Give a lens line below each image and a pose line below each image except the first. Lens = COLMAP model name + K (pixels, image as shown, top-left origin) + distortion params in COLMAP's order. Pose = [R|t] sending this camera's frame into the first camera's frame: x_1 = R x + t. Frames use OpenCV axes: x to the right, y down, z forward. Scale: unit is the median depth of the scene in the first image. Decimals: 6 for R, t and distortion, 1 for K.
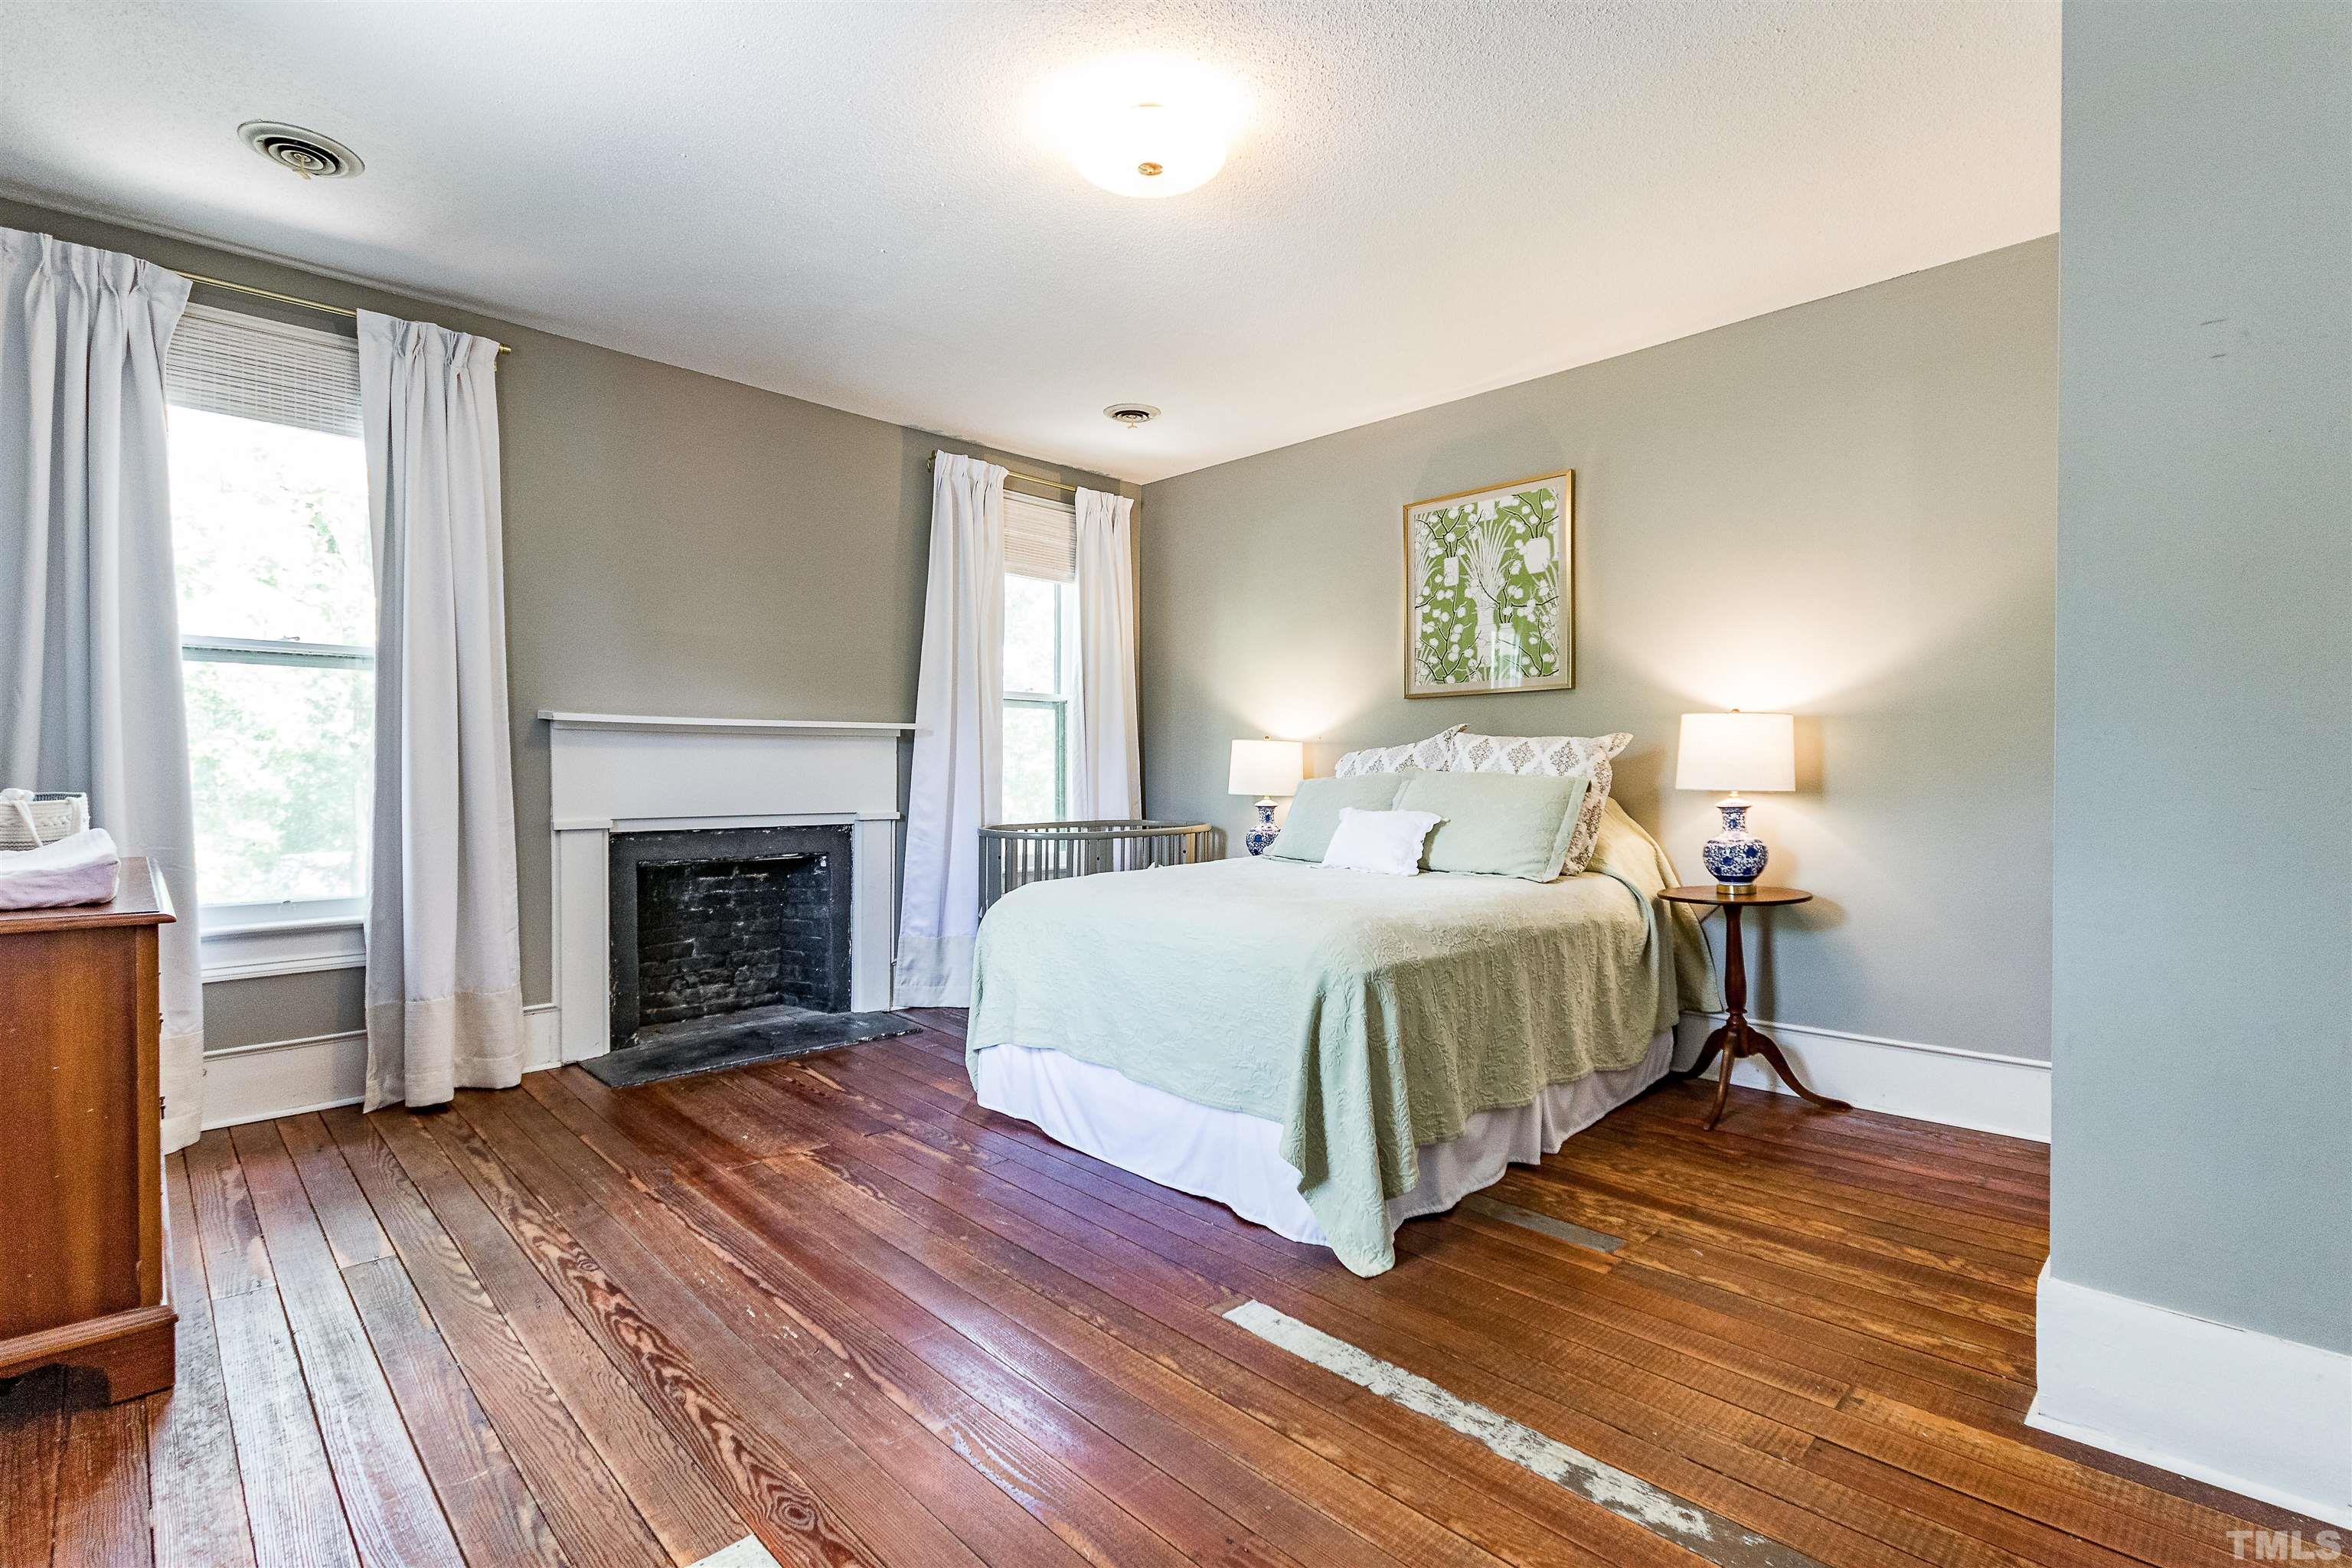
lens RADIAL K [[1083.0, 0, 1175.4], [0, 1083.0, 775.9], [0, 0, 1]] dist [0.000667, -0.001020]
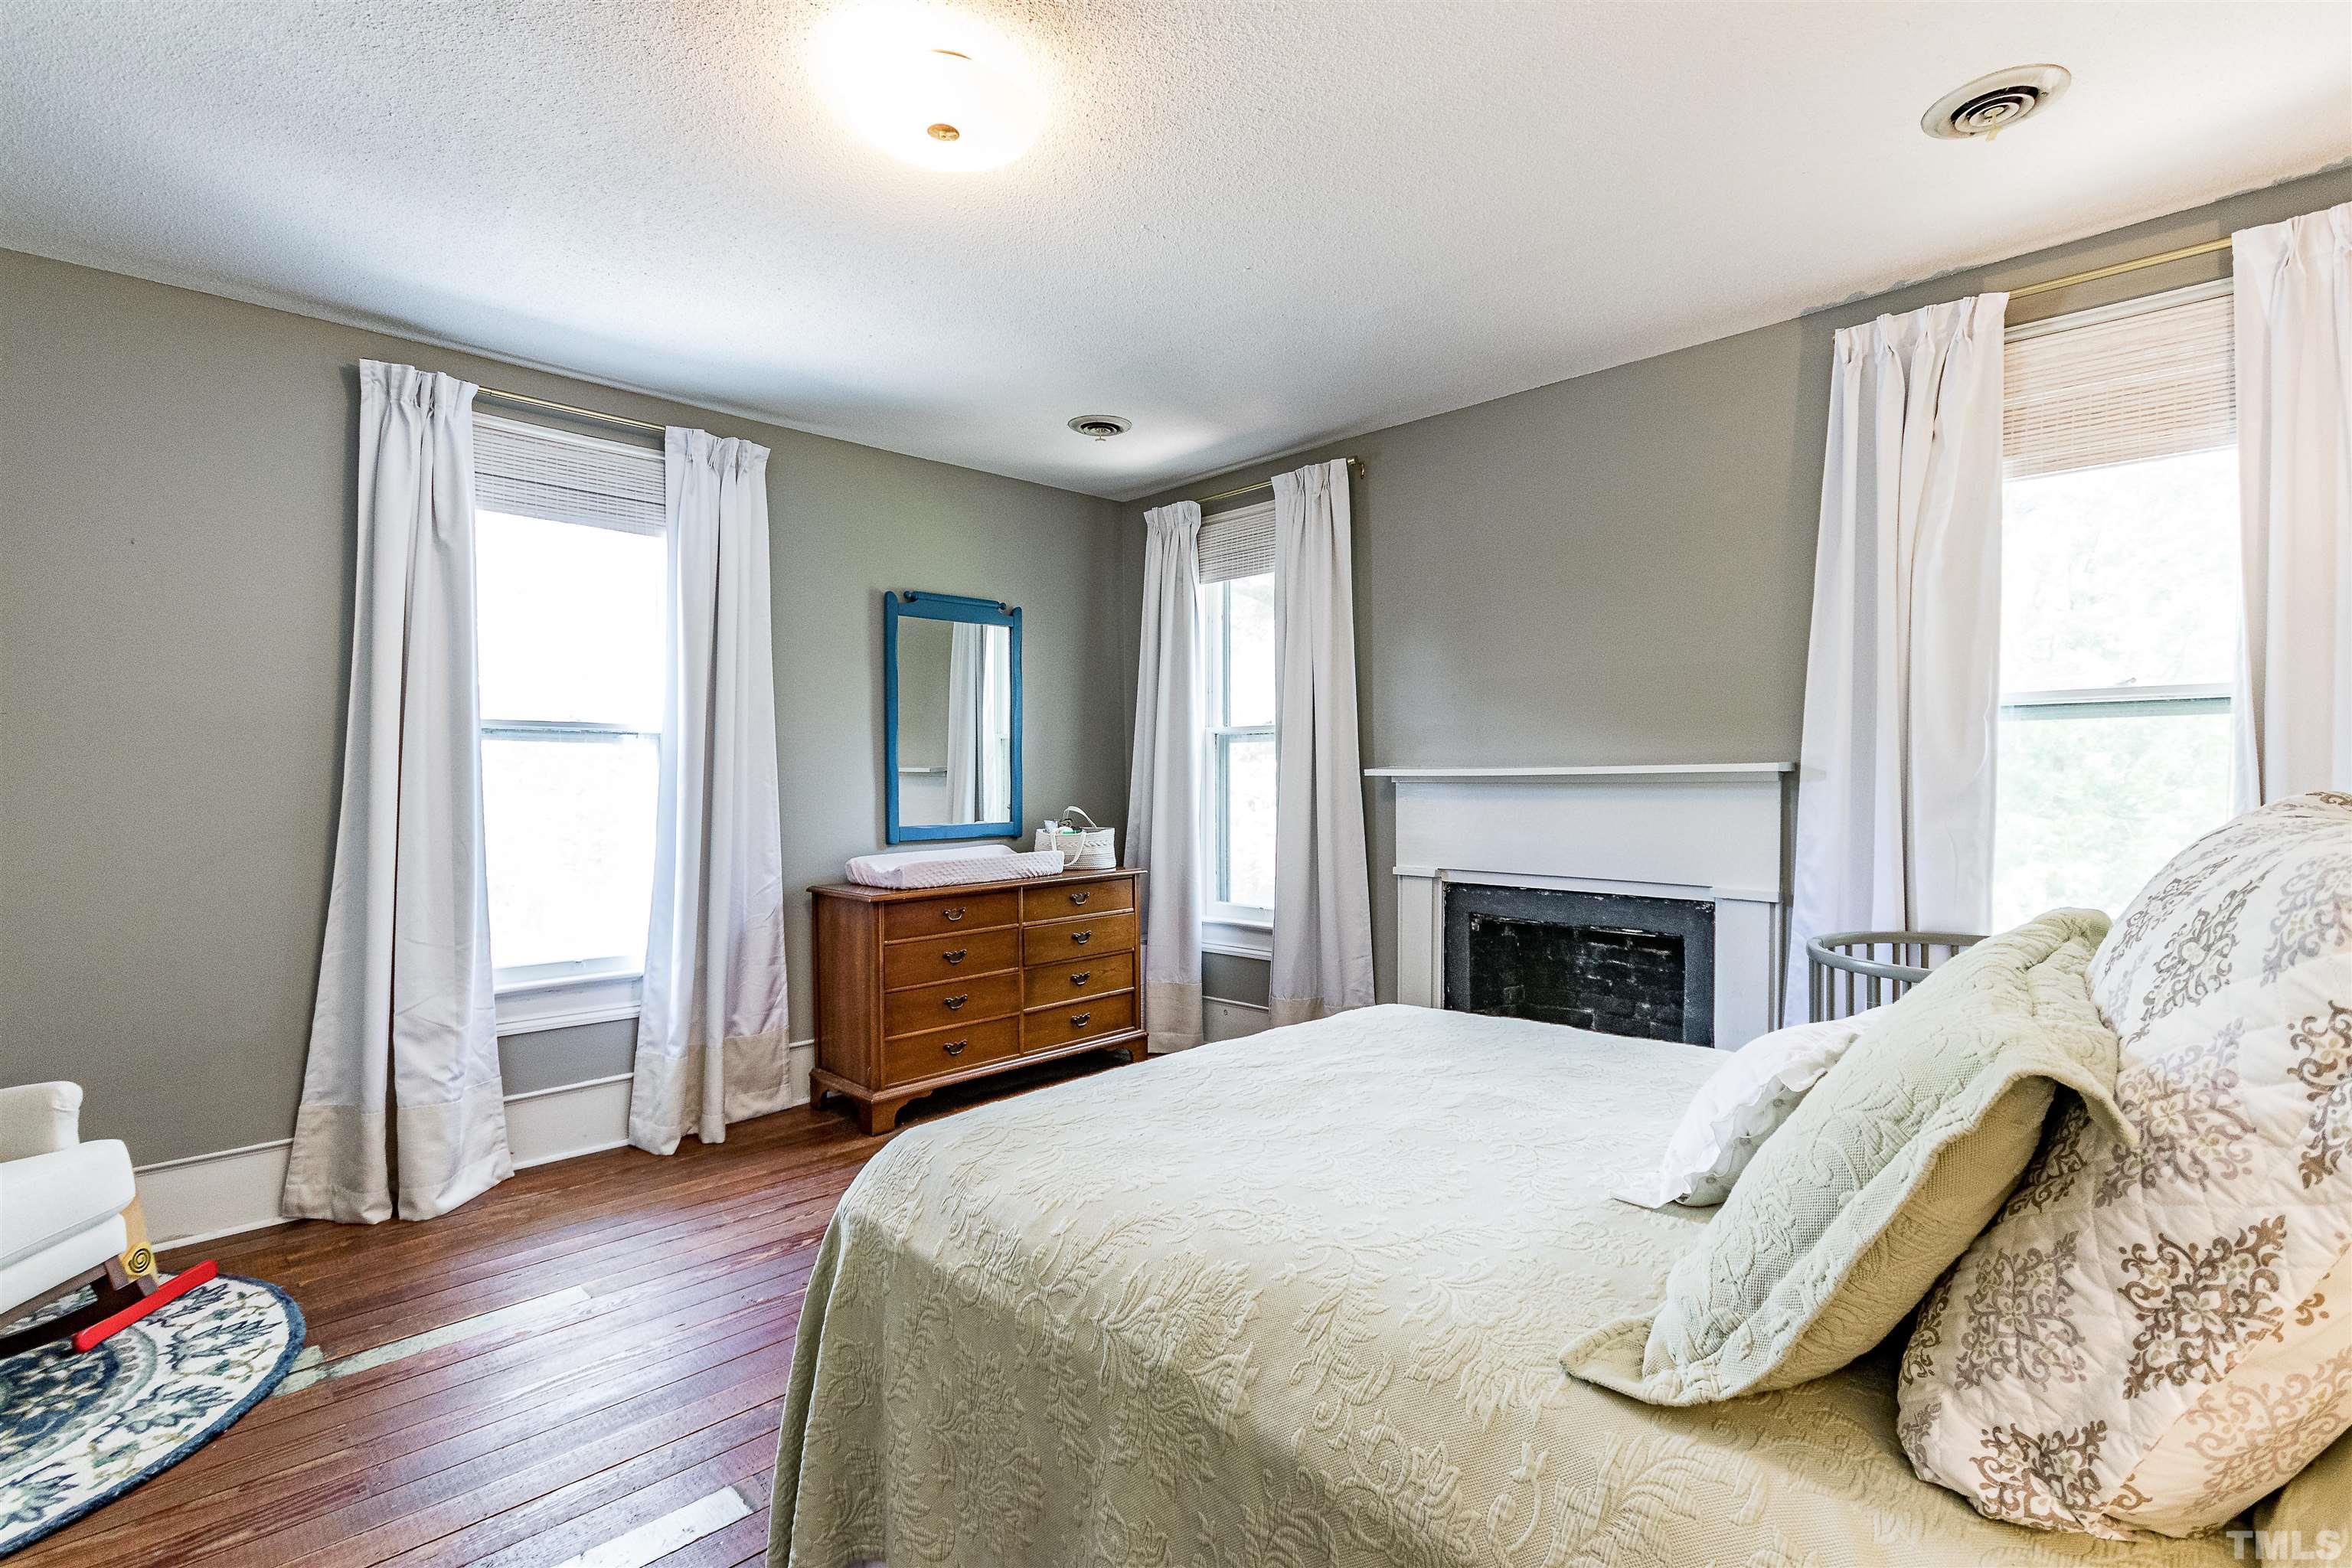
lens RADIAL K [[1083.0, 0, 1181.1], [0, 1083.0, 787.3], [0, 0, 1]] dist [0.000667, -0.001020]
pose [[-0.000963, 0.003268, -0.999994, 0.475667], [-0.001986, 0.999993, 0.003270, -0.037699], [0.999998, 0.001989, -0.000956, 0.701619]]
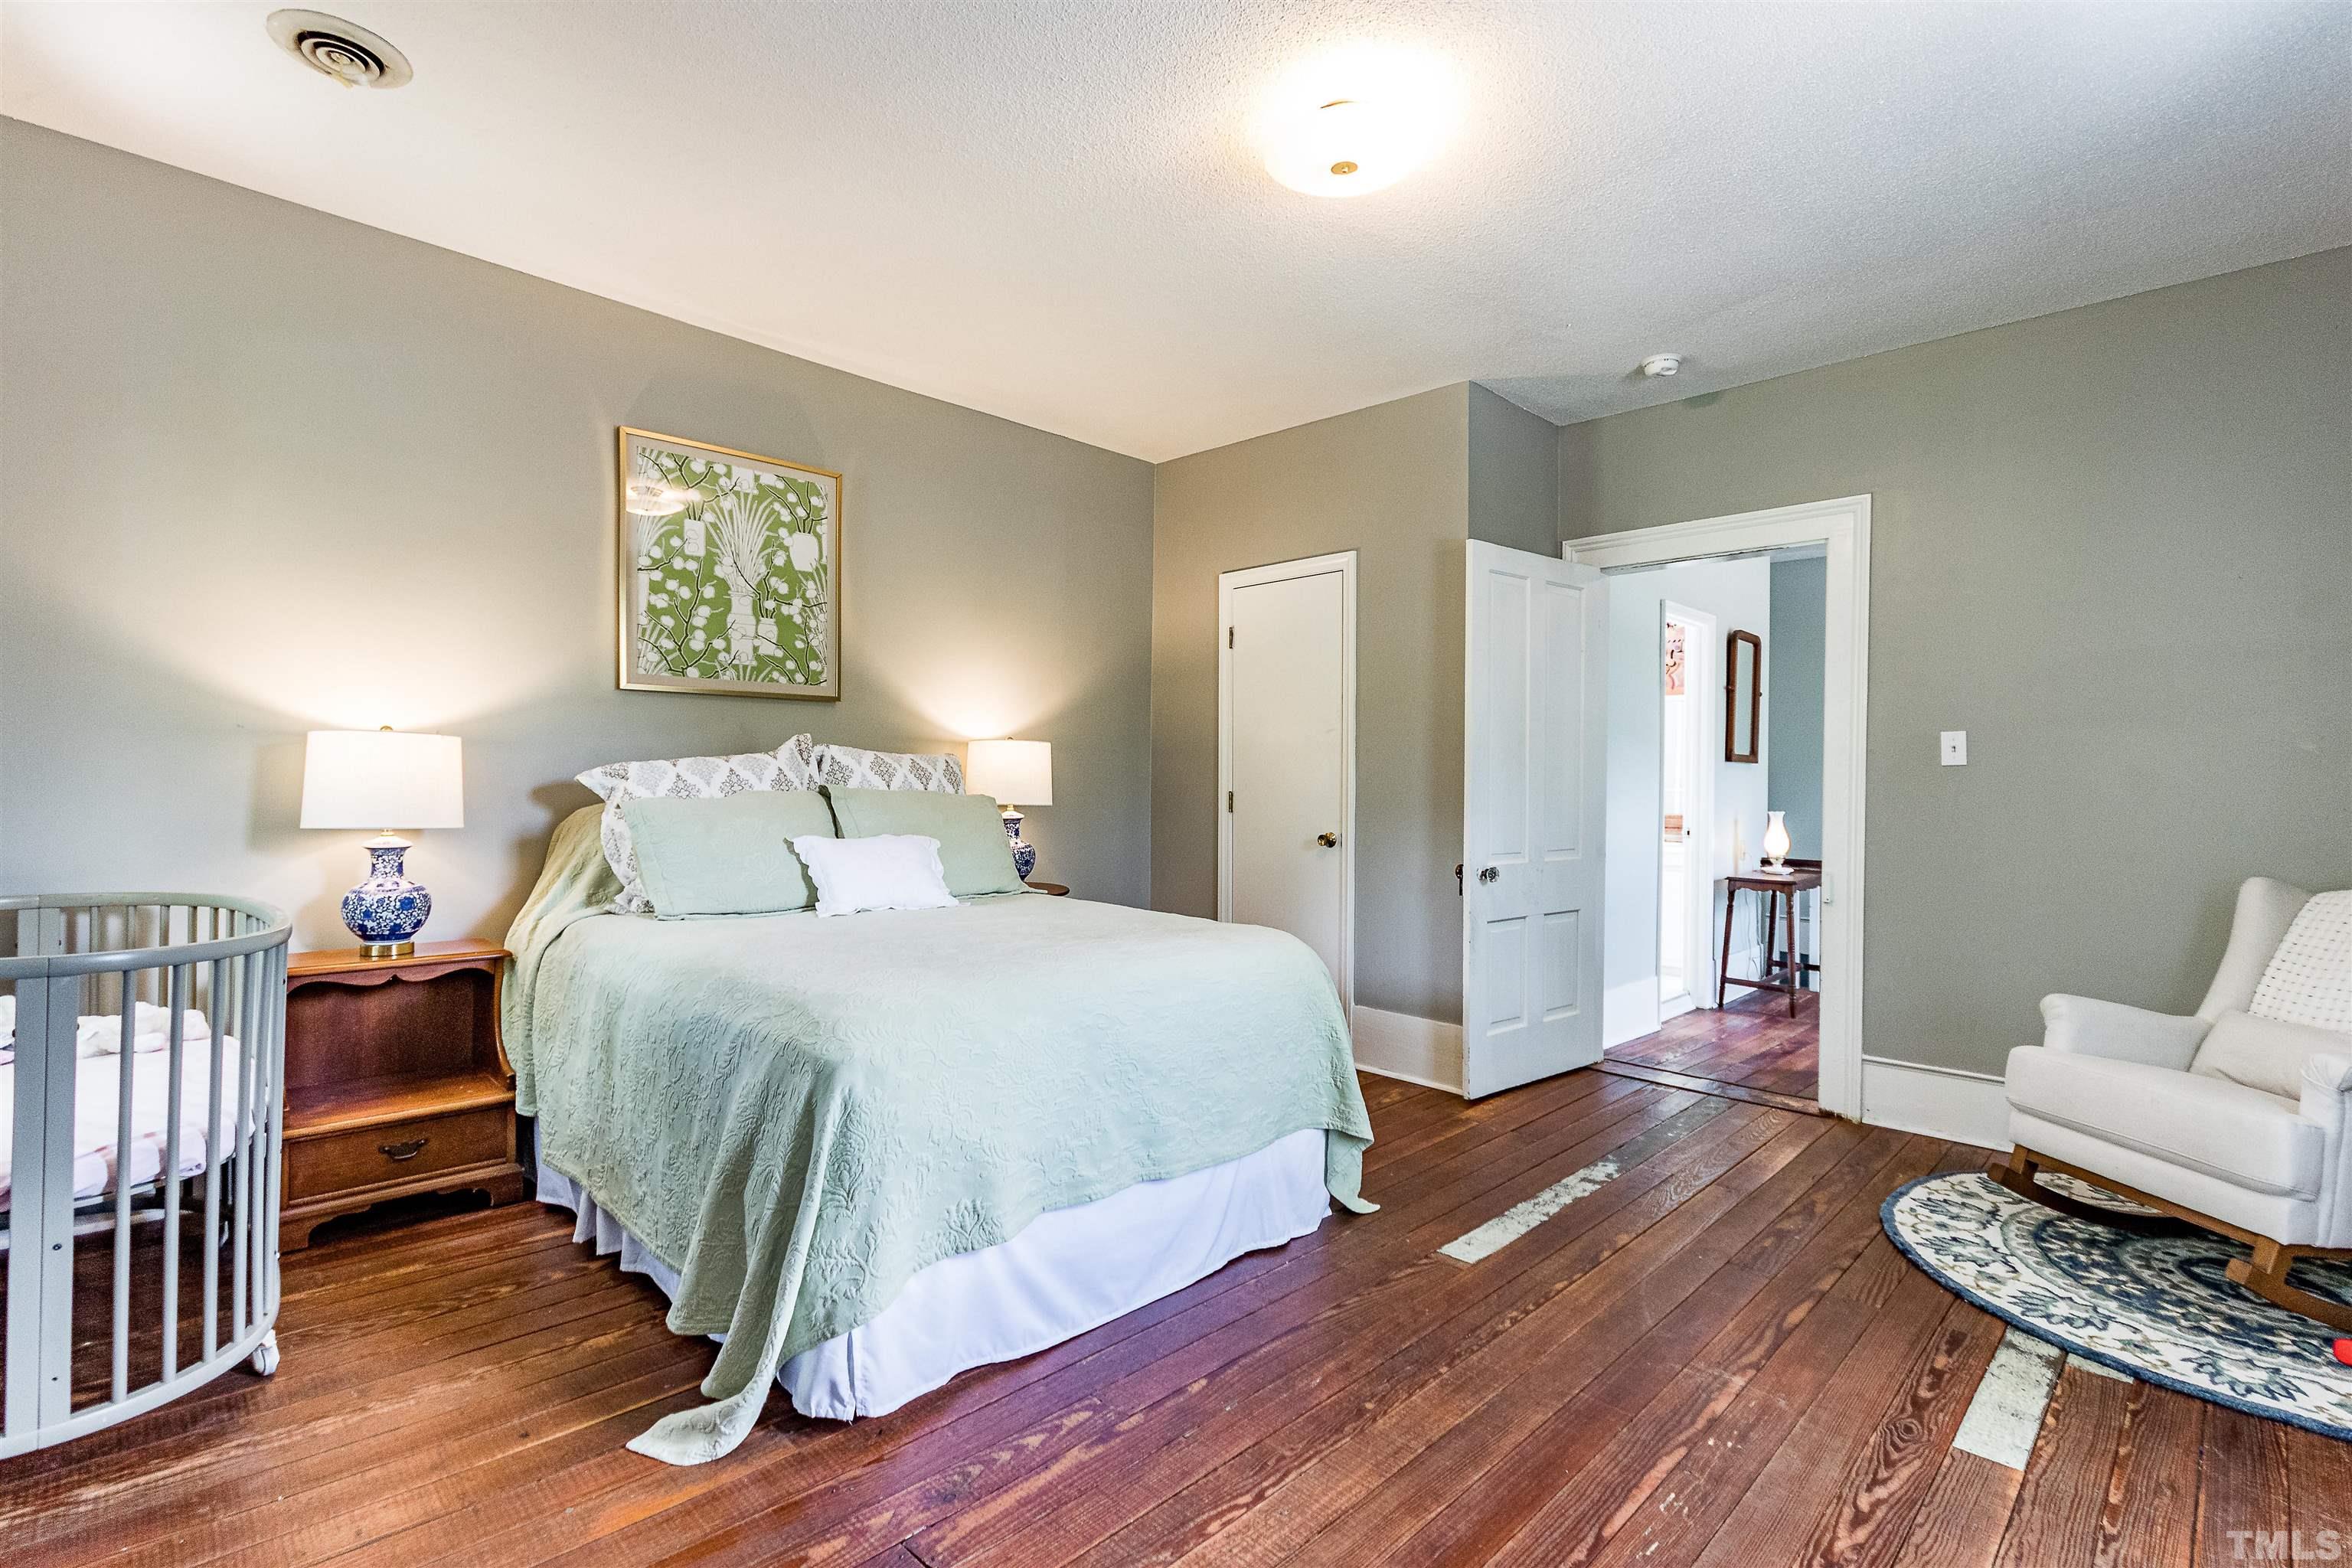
lens RADIAL K [[1083.0, 0, 1172.4], [0, 1083.0, 775.8], [0, 0, 1]] dist [0.000667, -0.001020]
pose [[-0.012301, 0.002987, 0.999920, -0.580588], [-0.005688, 0.999979, -0.003057, -0.012796], [-0.999908, -0.005725, -0.012284, 0.690503]]
